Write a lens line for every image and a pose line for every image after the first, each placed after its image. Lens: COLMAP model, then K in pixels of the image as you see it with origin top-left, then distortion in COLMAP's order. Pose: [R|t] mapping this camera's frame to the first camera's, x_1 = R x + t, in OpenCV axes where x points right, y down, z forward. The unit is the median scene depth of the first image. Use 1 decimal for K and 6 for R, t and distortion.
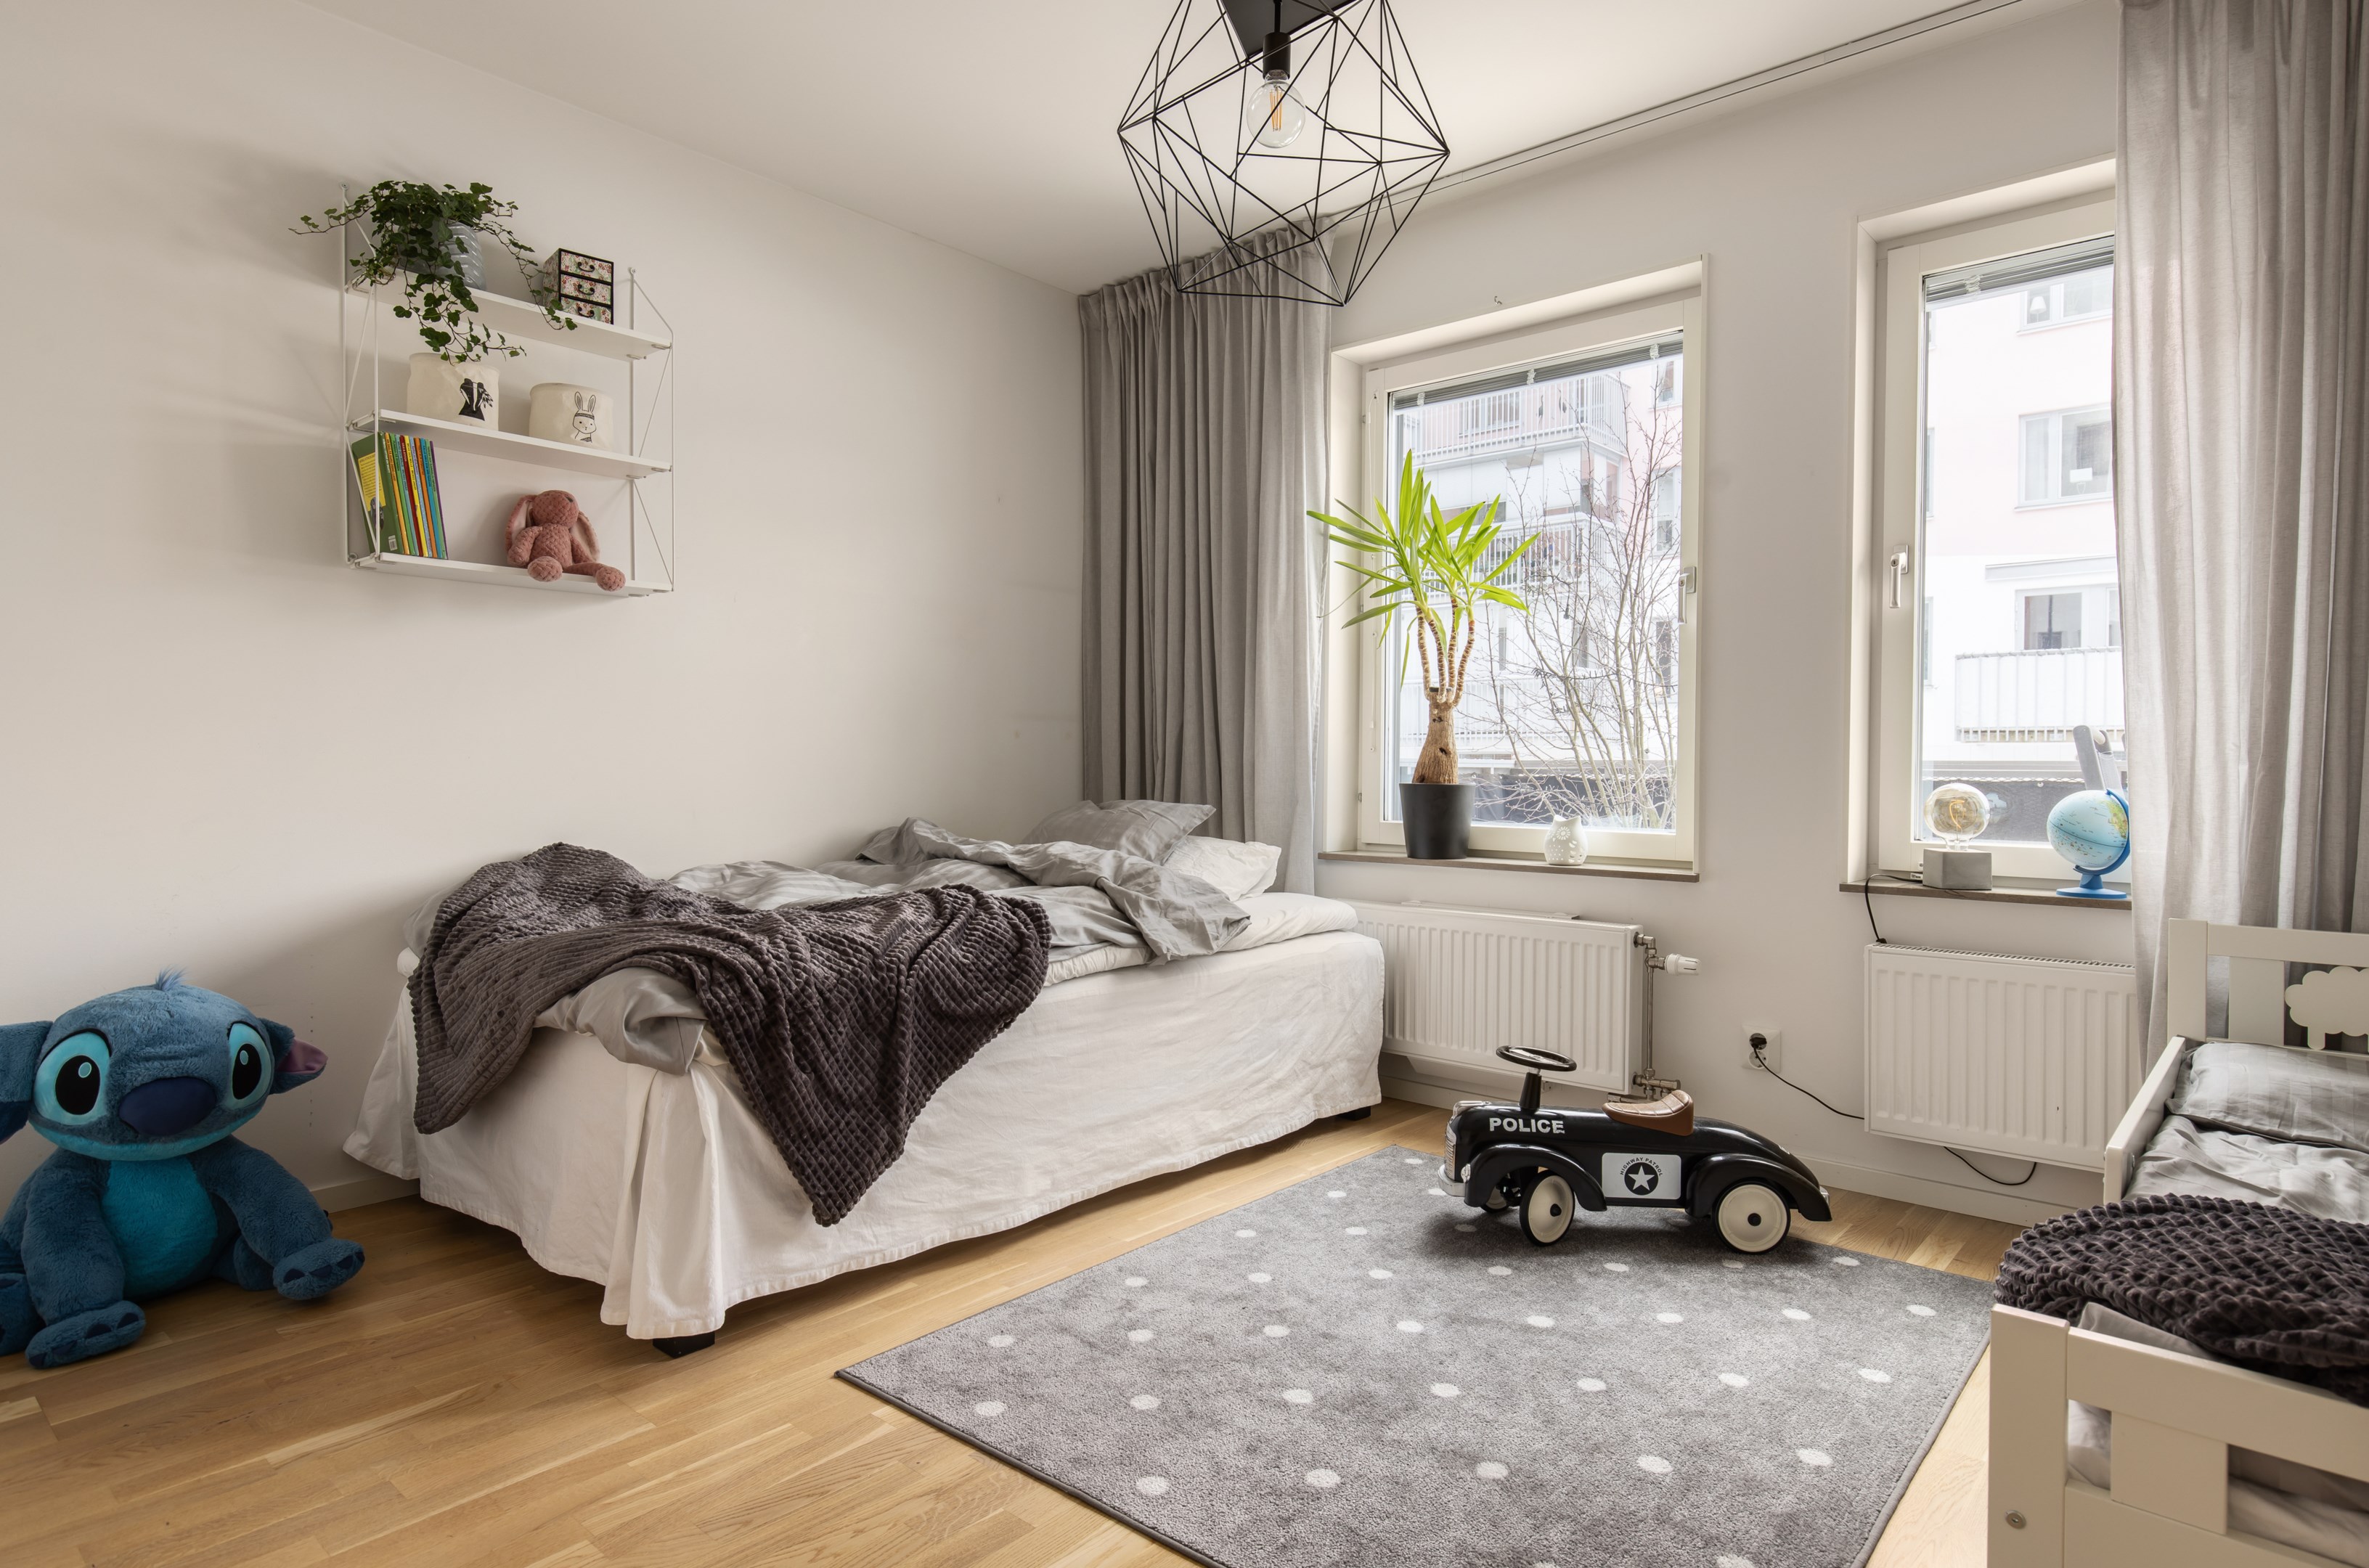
lens RADIAL K [[1324.0, 0, 1192.9], [0, 1324.0, 779.7], [0, 0, 1]] dist [0.009371, -0.001304]
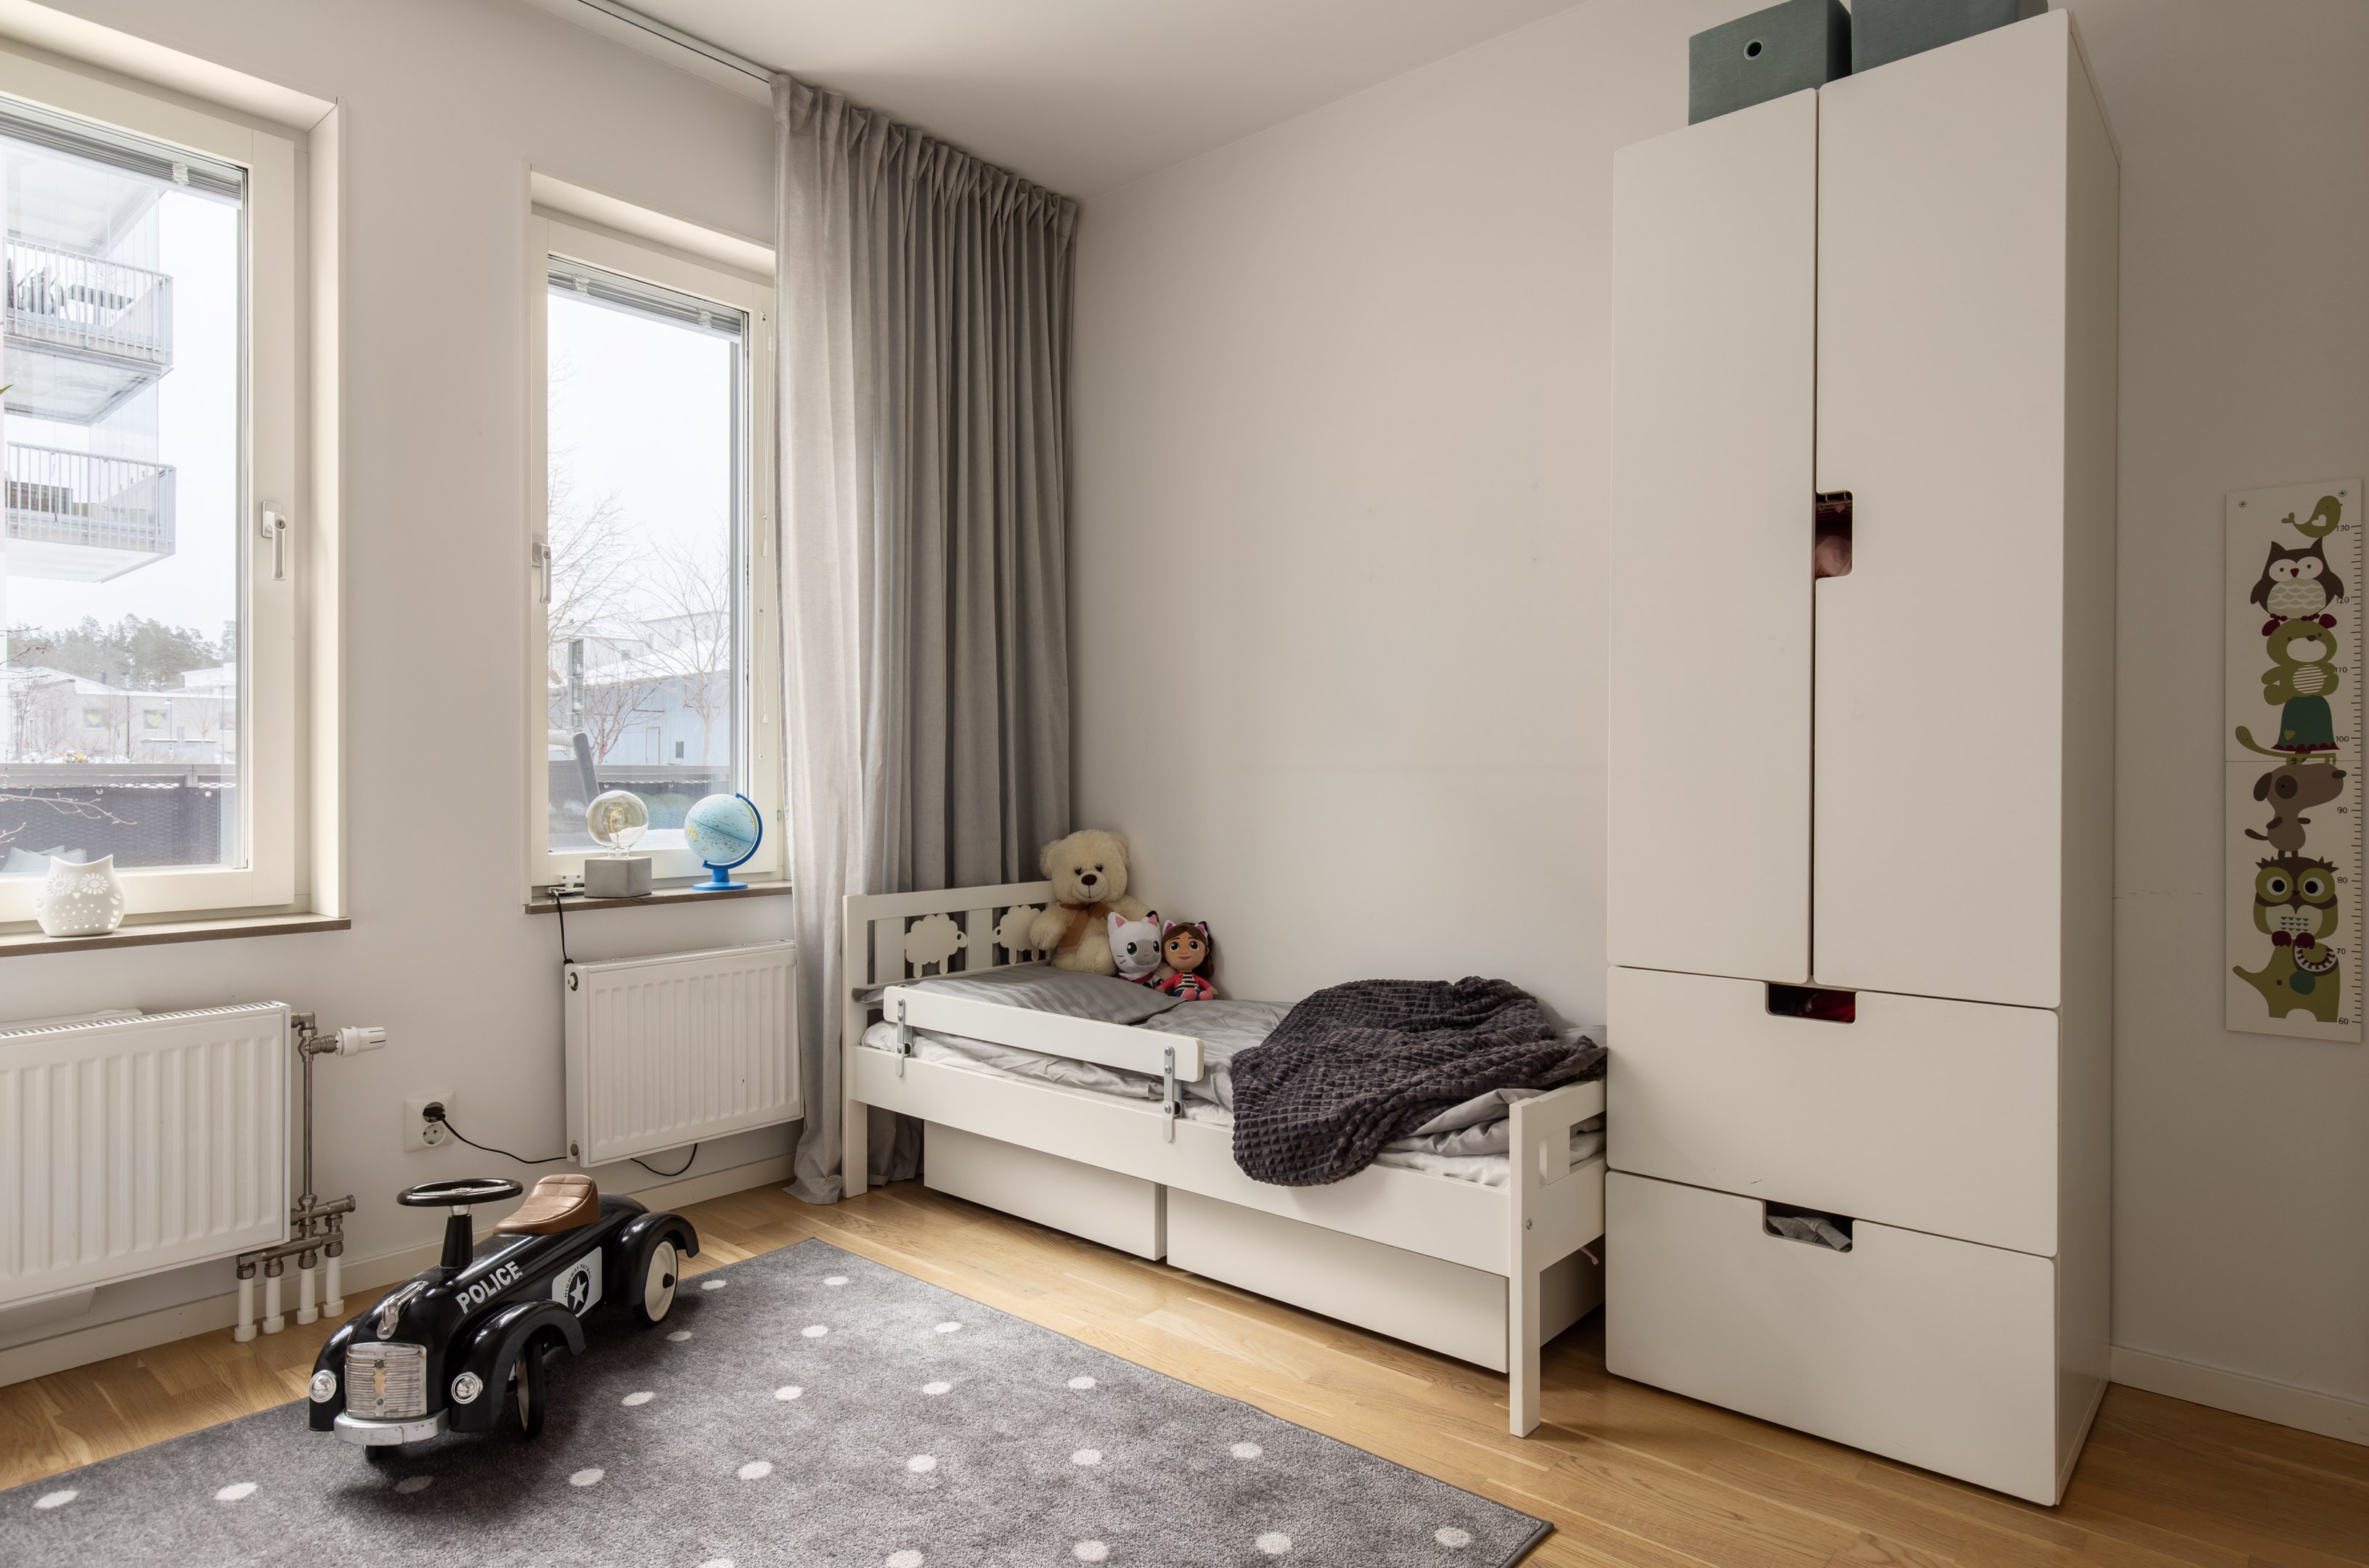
lens RADIAL K [[1324.0, 0, 1194.3], [0, 1324.0, 780.6], [0, 0, 1]] dist [0.009371, -0.001304]
pose [[-0.009102, -0.011404, 0.999894, -0.447110], [0.011721, 0.999865, 0.011511, -0.011767], [-0.999890, 0.011824, -0.008967, 0.613808]]
